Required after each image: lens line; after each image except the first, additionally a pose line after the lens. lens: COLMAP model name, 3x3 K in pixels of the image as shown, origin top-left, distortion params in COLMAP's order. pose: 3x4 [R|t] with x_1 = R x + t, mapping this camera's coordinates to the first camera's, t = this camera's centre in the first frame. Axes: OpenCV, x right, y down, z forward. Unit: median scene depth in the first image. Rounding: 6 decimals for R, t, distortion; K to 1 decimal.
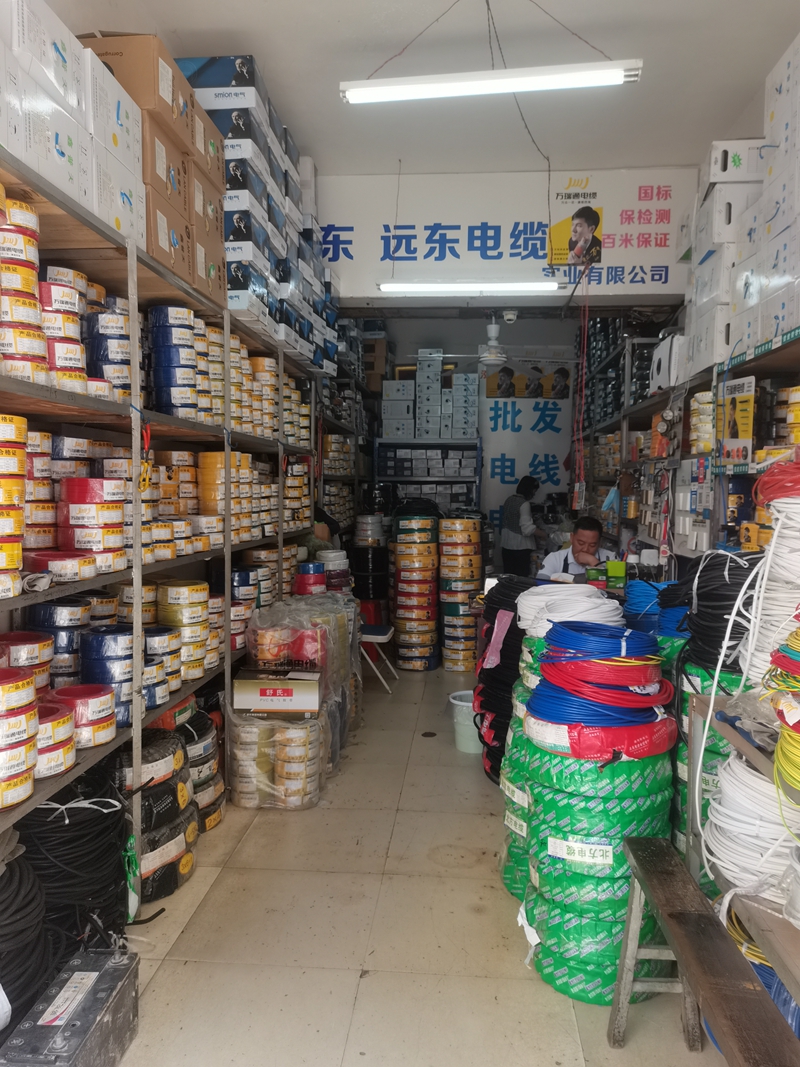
lens RADIAL K [[803.4, 0, 396.6], [0, 803.4, 539.6], [0, 0, 1]] dist [0.013170, 0.000041]
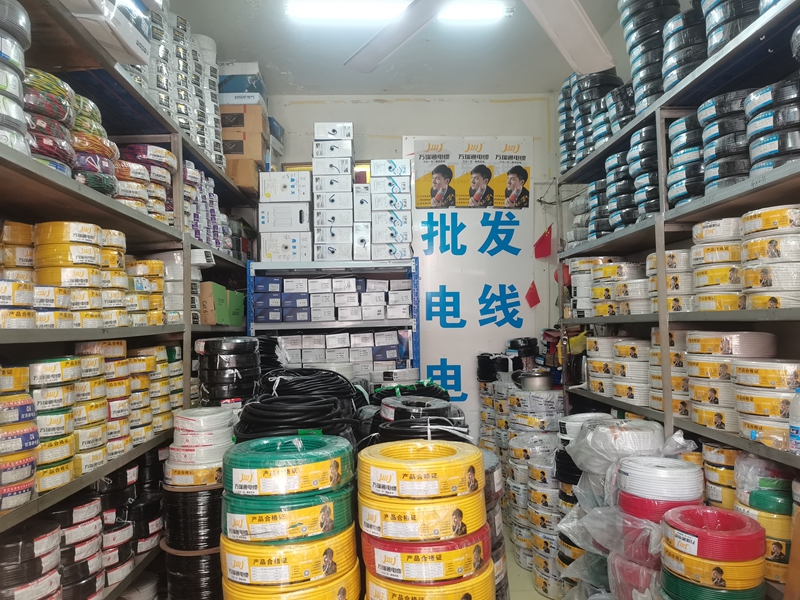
lens RADIAL K [[602.4, 0, 399.4], [0, 602.4, 303.5], [0, 0, 1]] dist [0.013170, 0.000041]
pose [[0.991240, -0.027068, 0.129268, 0.027182], [0.040194, 0.994172, -0.100037, -0.041978], [-0.125807, 0.104357, 0.986551, 0.514018]]
